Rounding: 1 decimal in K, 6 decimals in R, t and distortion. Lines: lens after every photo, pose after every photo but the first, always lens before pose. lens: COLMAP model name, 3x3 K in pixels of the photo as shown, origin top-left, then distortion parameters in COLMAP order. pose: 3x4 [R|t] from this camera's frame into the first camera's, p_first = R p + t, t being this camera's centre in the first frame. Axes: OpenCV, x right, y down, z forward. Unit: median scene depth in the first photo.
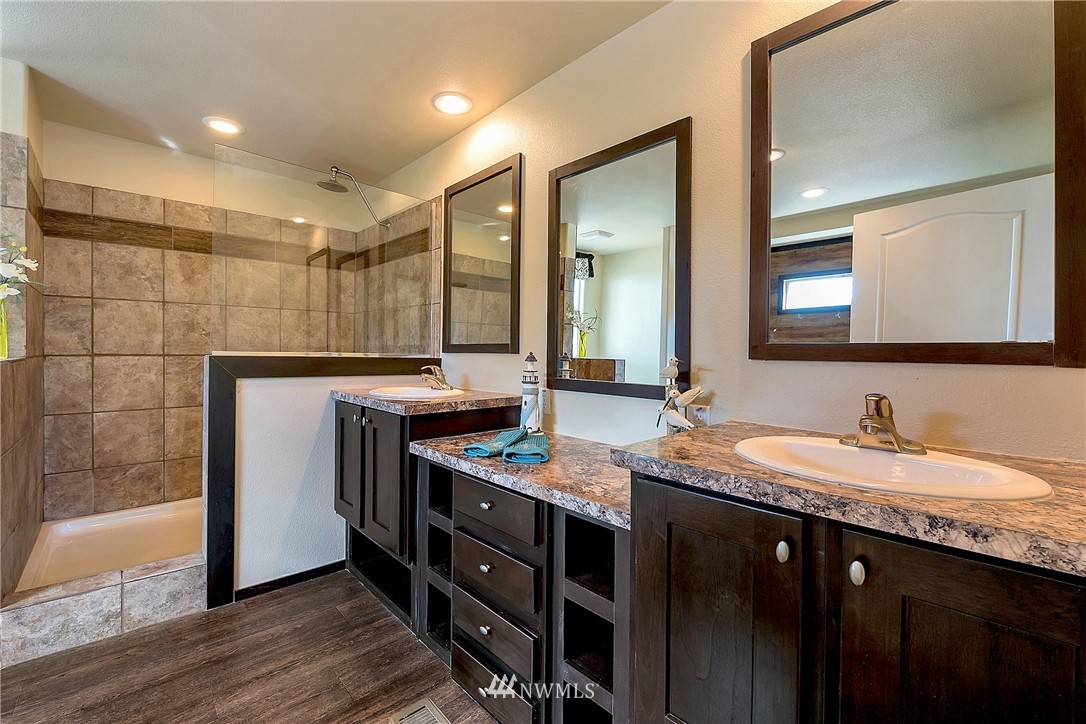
lens RADIAL K [[451.1, 0, 538.0], [0, 451.1, 352.5], [0, 0, 1]] dist [-0.032830, -0.000300]
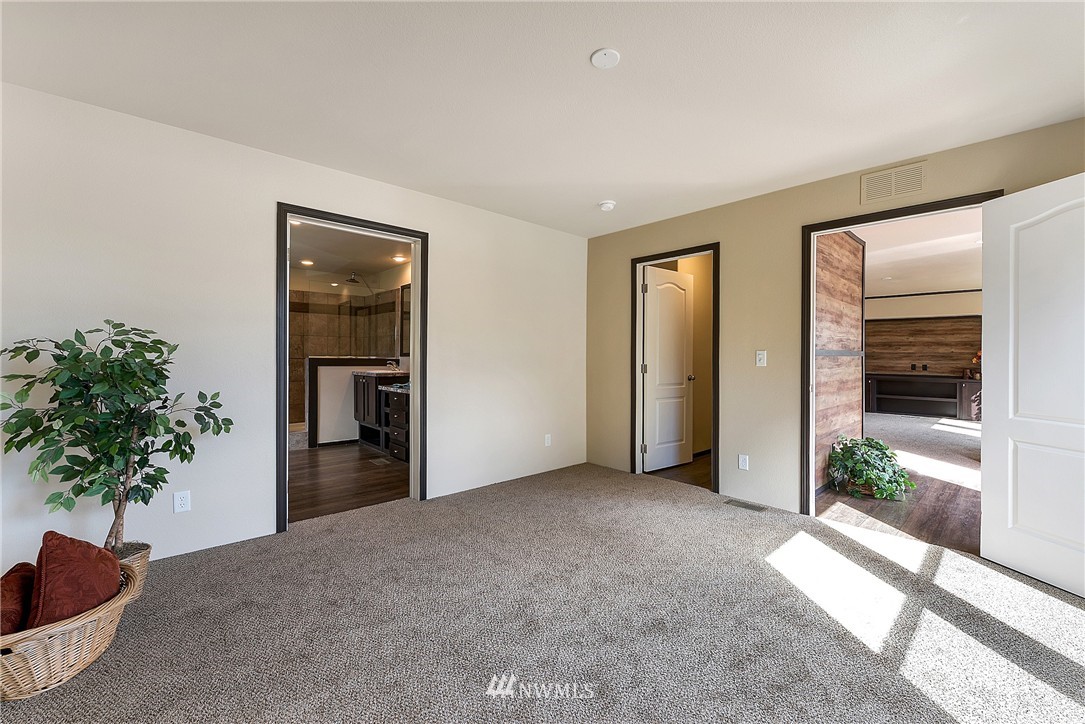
lens RADIAL K [[450.7, 0, 556.8], [0, 450.7, 369.5], [0, 0, 1]] dist [-0.032830, -0.000300]
pose [[0.999975, -0.001798, -0.006776, 0.636492], [0.001924, 0.999822, 0.018747, 0.026944], [0.006741, -0.018760, 0.999801, -1.362870]]
